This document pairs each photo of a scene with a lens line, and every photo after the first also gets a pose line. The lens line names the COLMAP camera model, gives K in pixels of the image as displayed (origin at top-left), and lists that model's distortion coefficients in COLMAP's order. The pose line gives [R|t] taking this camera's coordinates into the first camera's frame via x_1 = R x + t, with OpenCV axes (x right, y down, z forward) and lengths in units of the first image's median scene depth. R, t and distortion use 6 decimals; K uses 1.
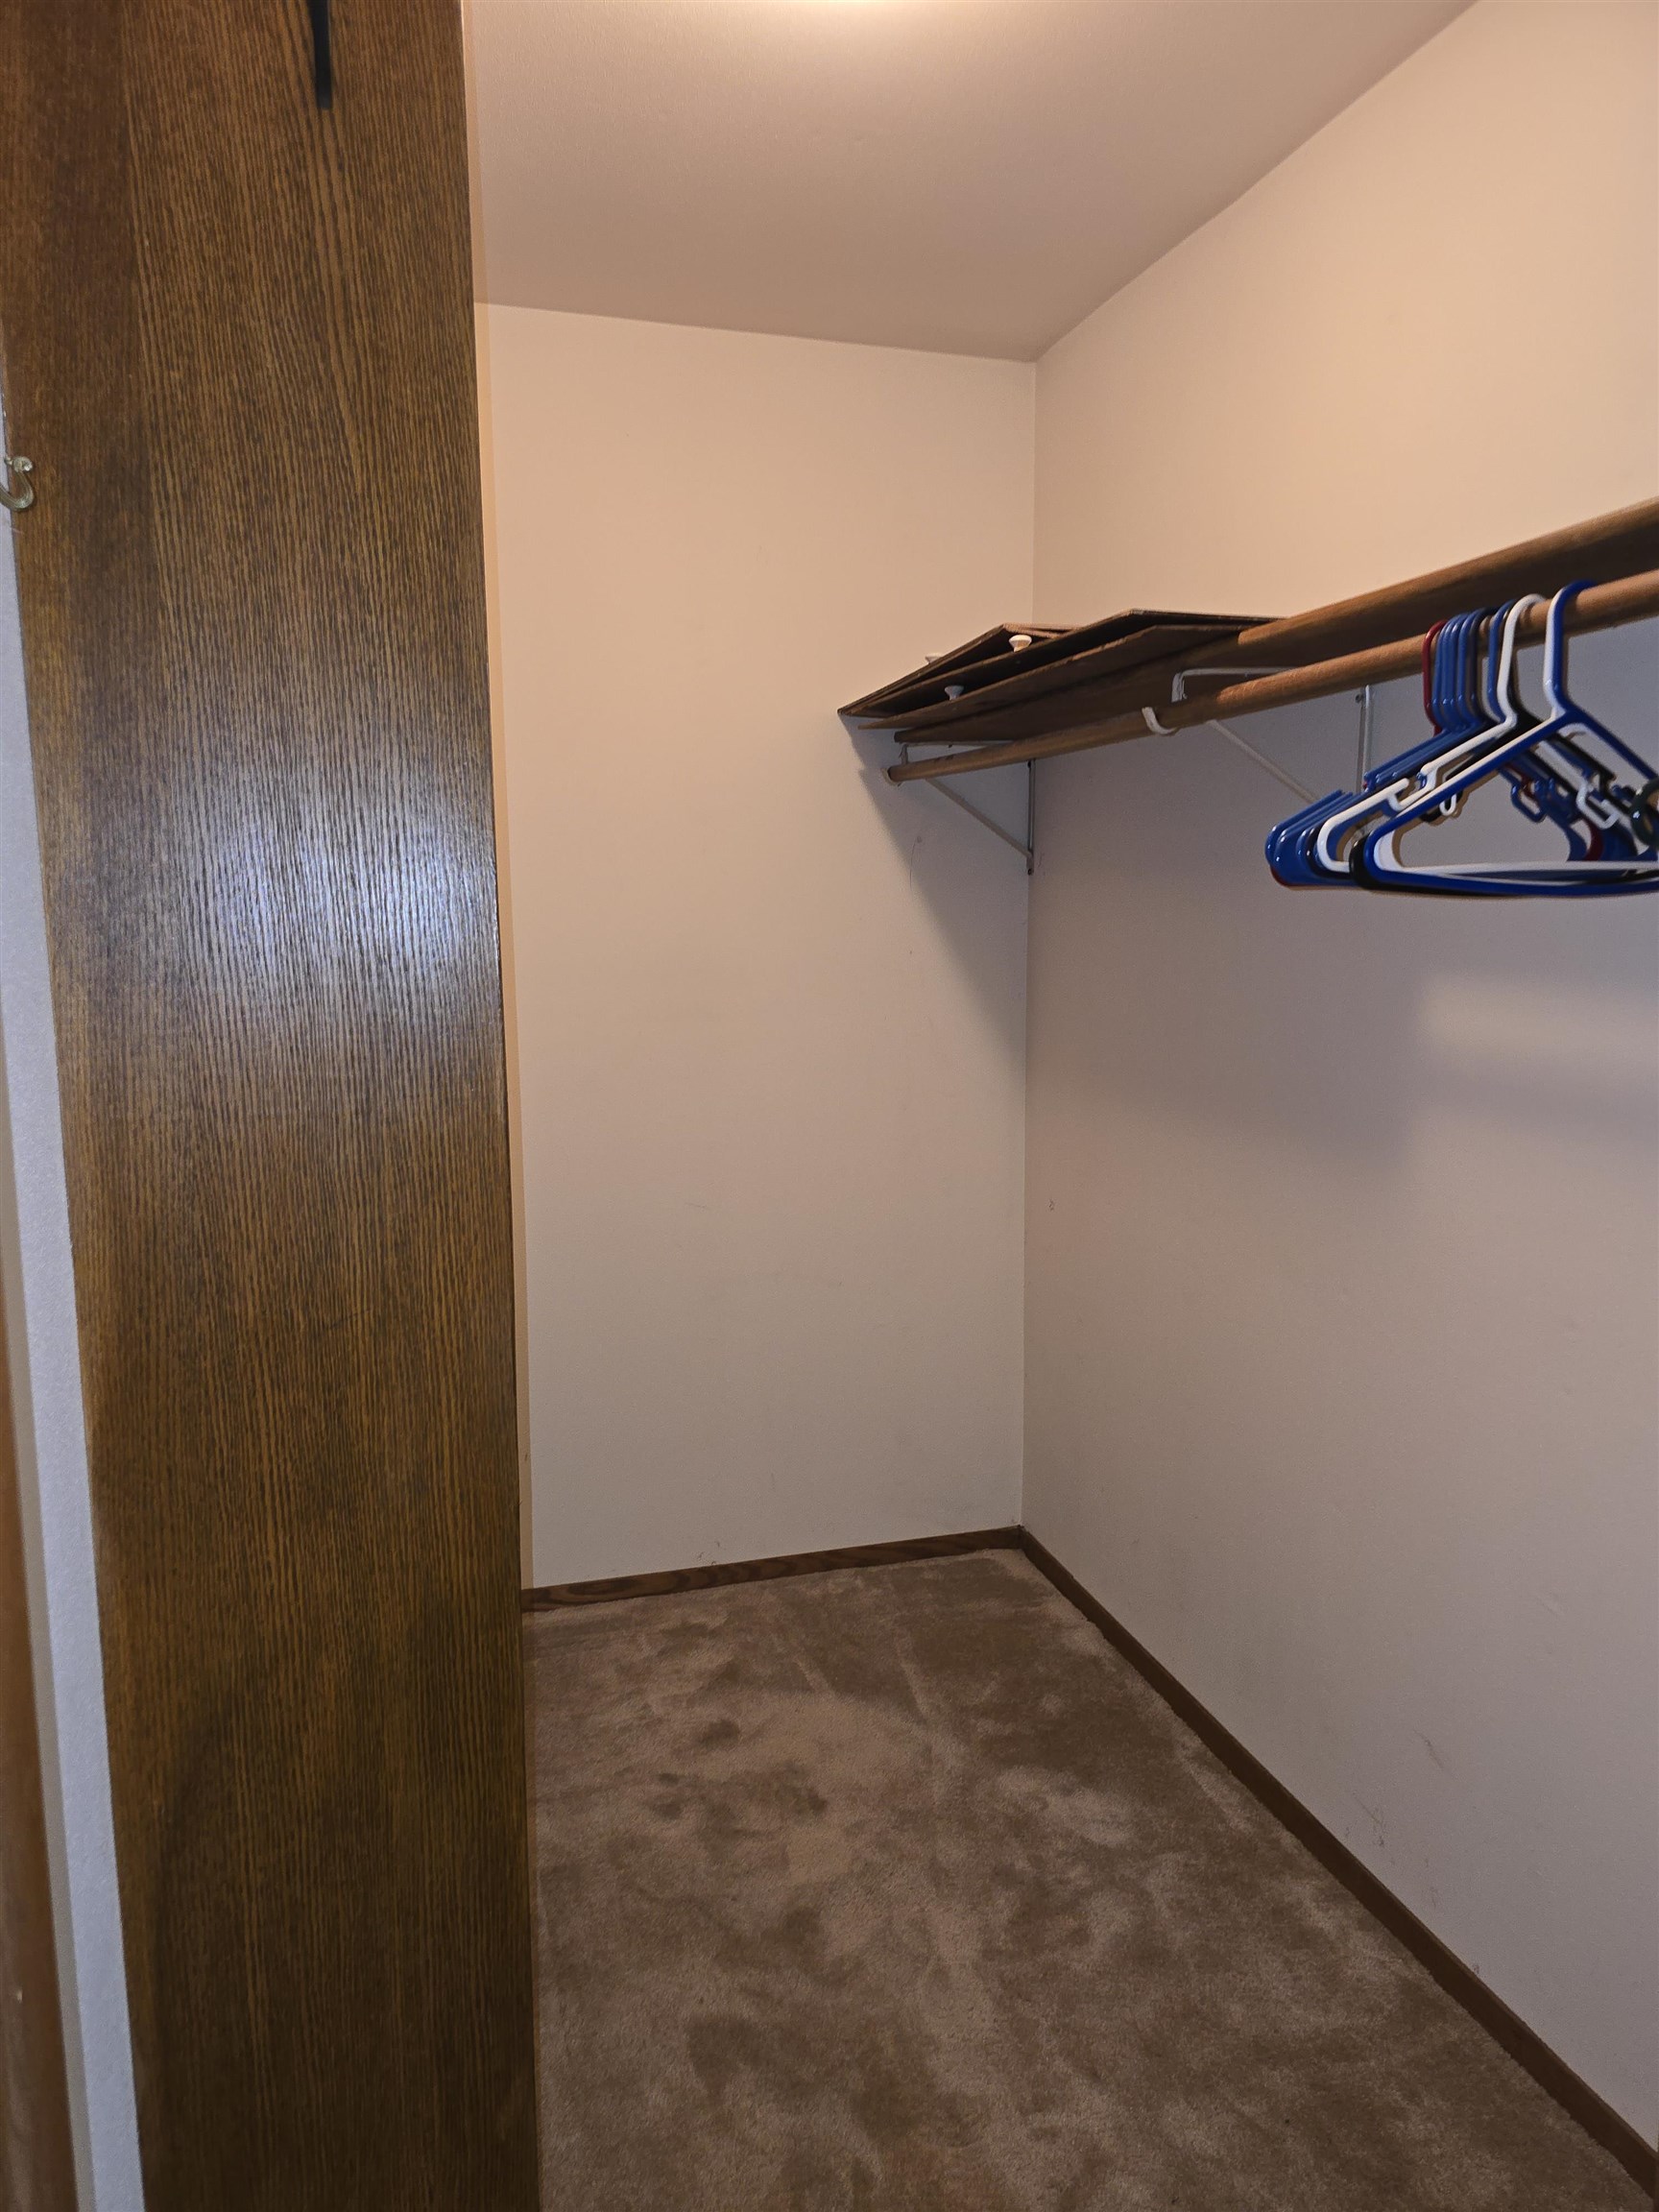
lens RADIAL K [[1479.3, 0, 823.0], [0, 1479.3, 1104.2], [0, 0, 1]] dist [0.022859, -0.017117]
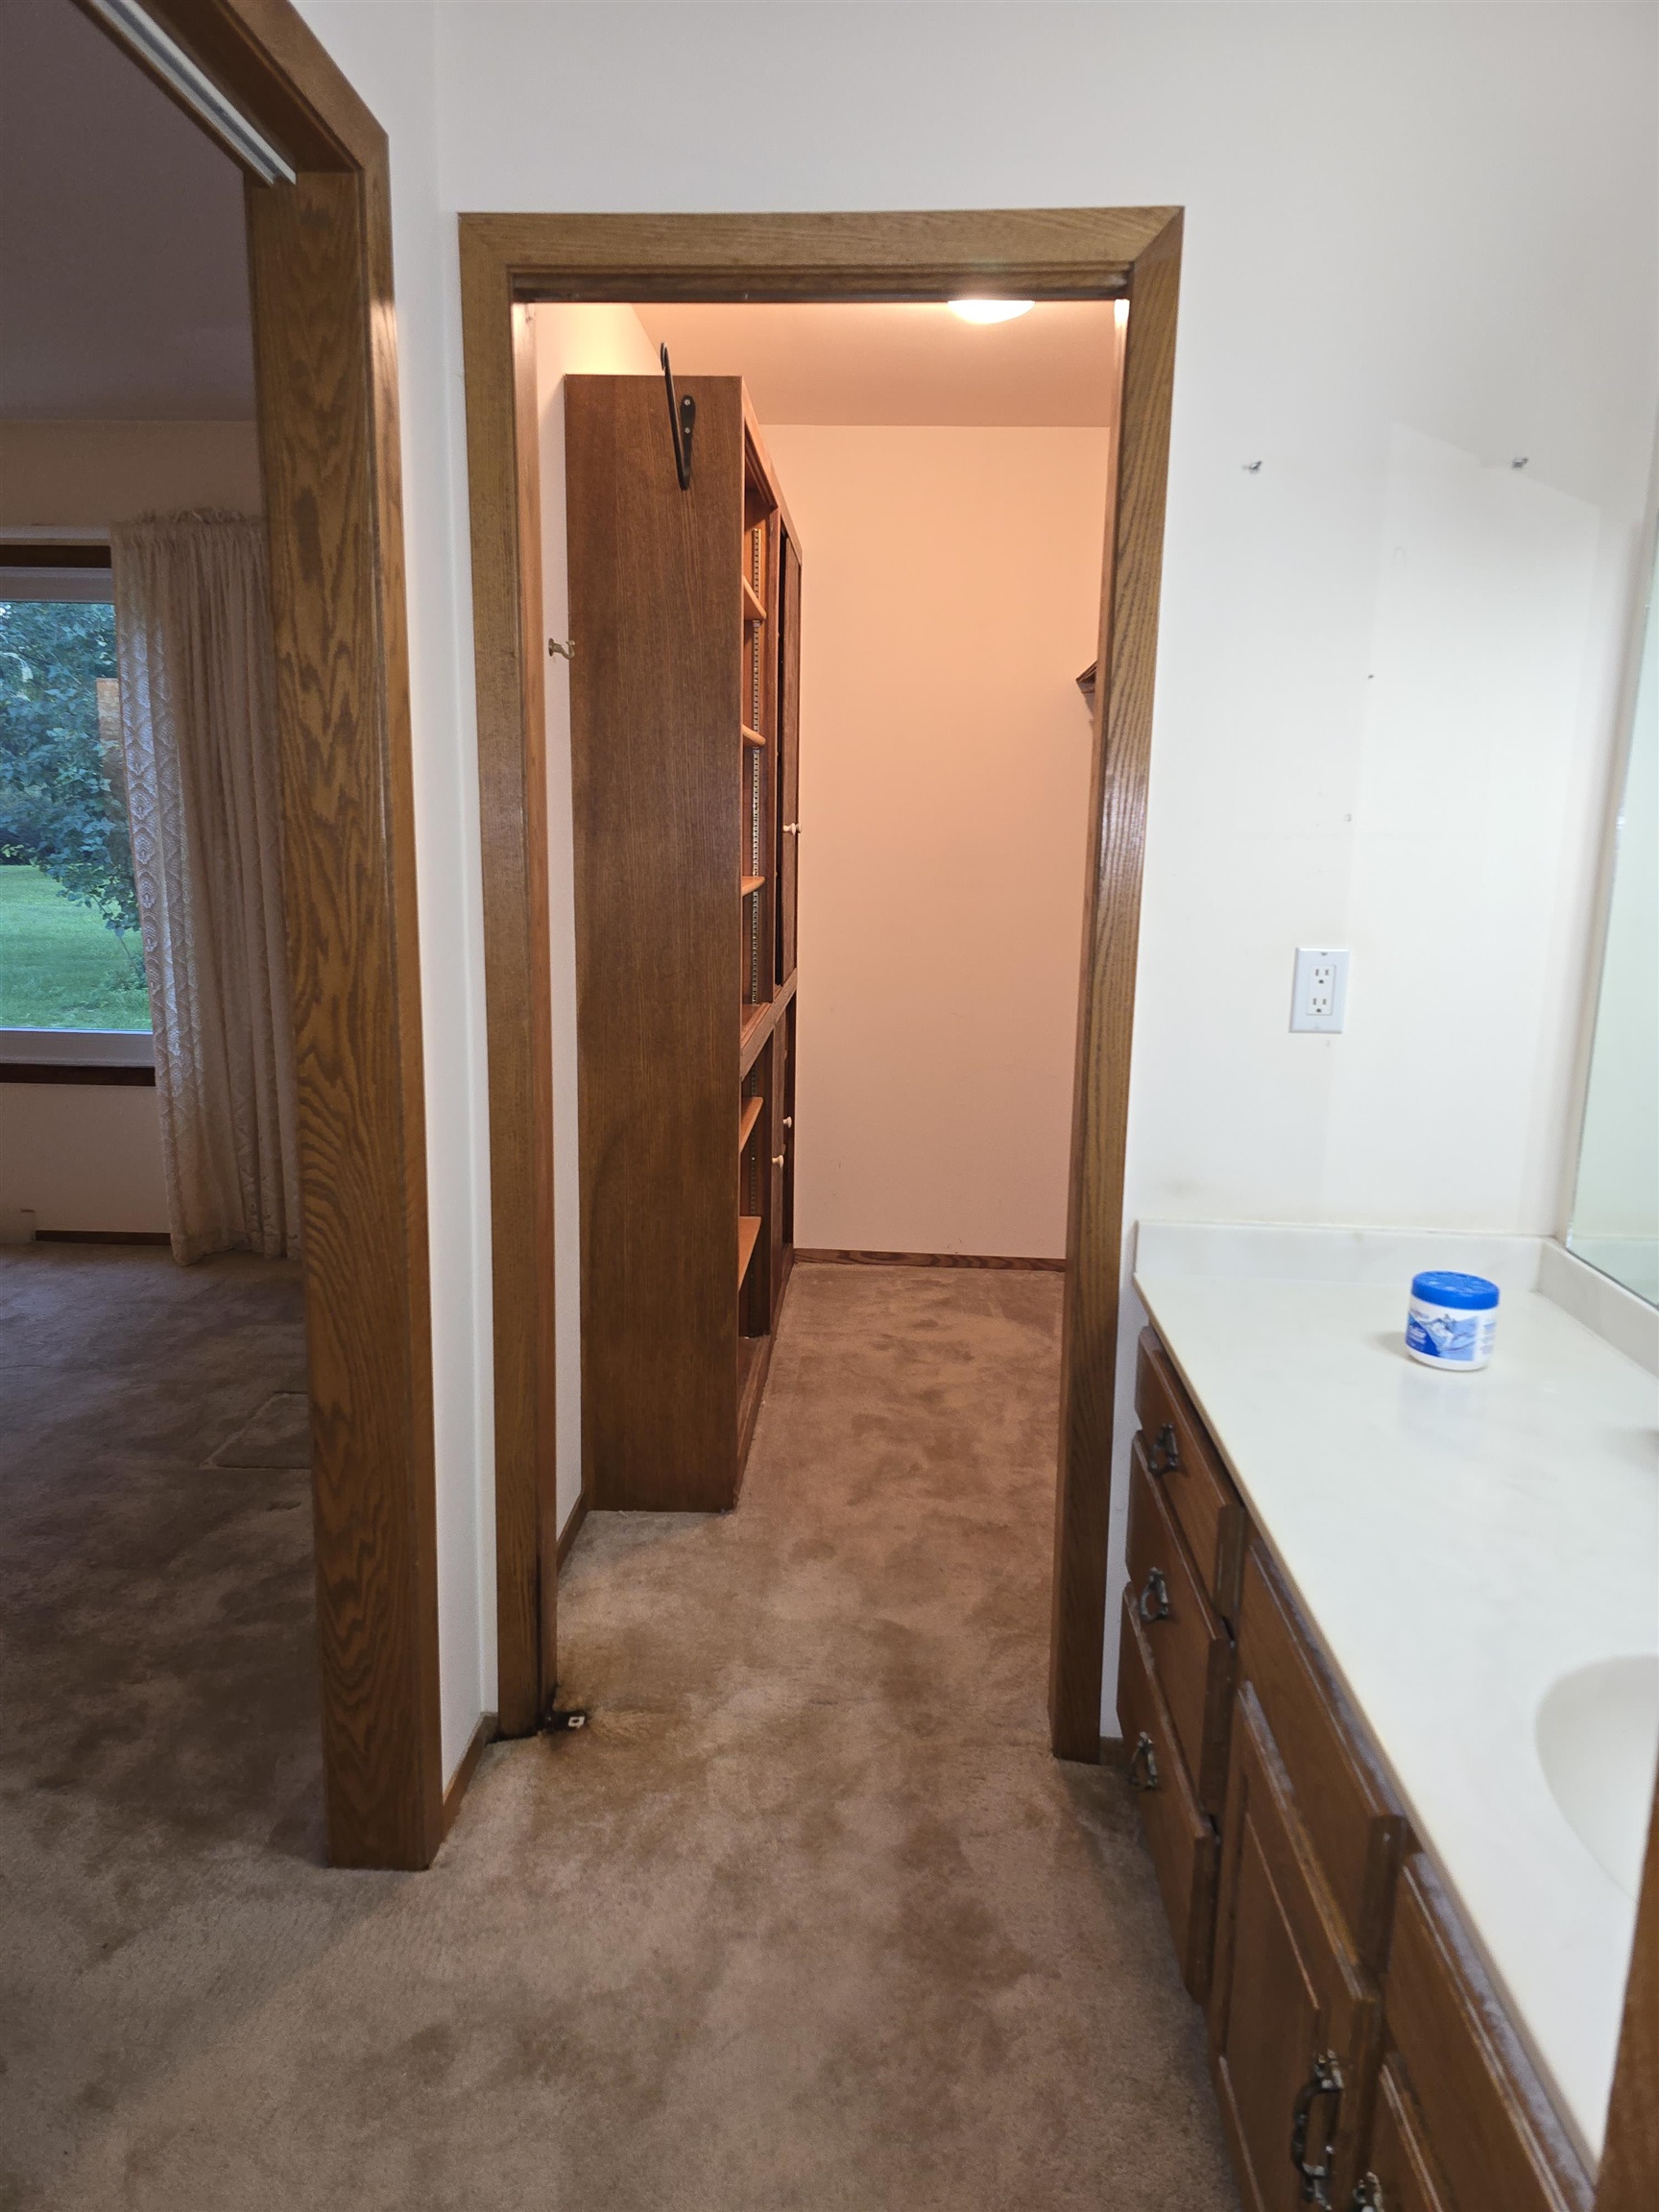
lens RADIAL K [[1479.3, 0, 832.4], [0, 1479.3, 1112.4], [0, 0, 1]] dist [0.022859, -0.017117]
pose [[0.946011, 0.086203, -0.312461, 0.449579], [-0.067081, 0.995185, 0.071459, 0.114783], [0.317117, -0.046641, 0.947239, -0.786787]]
